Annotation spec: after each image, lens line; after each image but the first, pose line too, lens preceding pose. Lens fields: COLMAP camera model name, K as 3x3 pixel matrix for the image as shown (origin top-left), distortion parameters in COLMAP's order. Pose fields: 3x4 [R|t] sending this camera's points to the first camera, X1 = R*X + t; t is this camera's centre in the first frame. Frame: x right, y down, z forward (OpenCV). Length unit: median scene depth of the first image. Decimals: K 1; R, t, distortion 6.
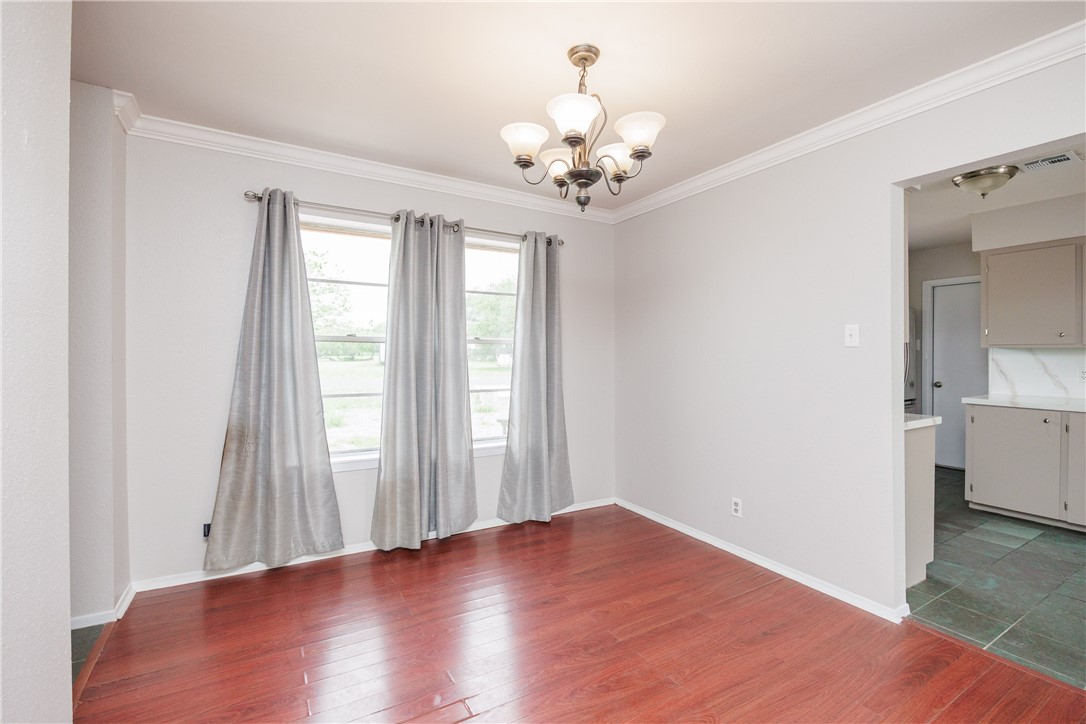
lens RADIAL K [[486.1, 0, 543.5], [0, 486.1, 357.0], [0, 0, 1]] dist [-0.000250, -0.000938]
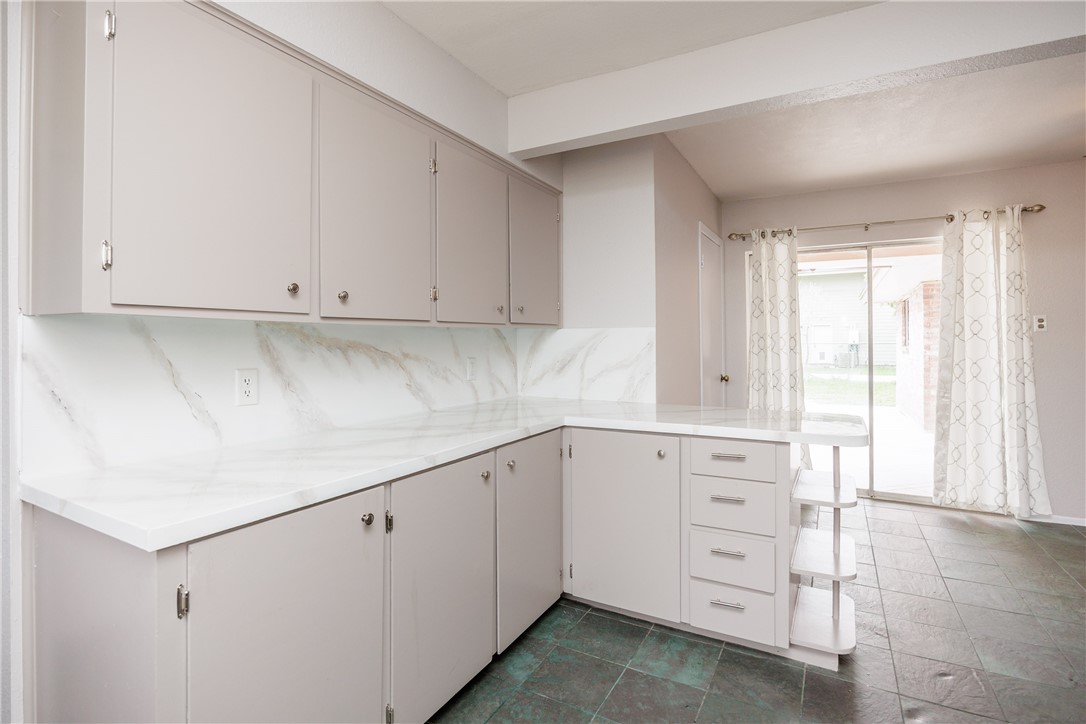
lens RADIAL K [[523.9, 0, 540.8], [0, 523.9, 339.7], [0, 0, 1]] dist [-0.016971, 0.002115]
pose [[-0.491082, 0.003777, 0.871105, 0.711844], [0.008037, 0.999968, 0.000195, -0.003451], [-0.871076, 0.007096, -0.491097, 1.219998]]
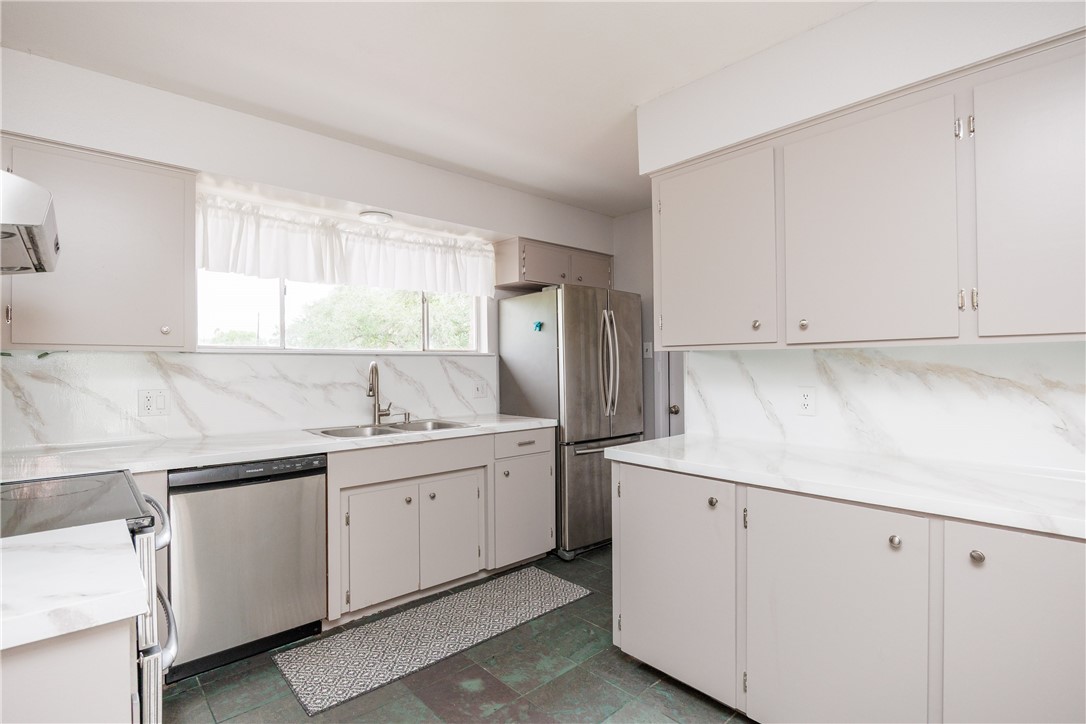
lens RADIAL K [[523.9, 0, 541.4], [0, 523.9, 365.3], [0, 0, 1]] dist [-0.016971, 0.002115]
pose [[0.981352, -0.004773, 0.192159, 0.873861], [0.006124, 0.999961, -0.006438, -0.000608], [-0.192121, 0.007495, 0.981343, 0.595960]]
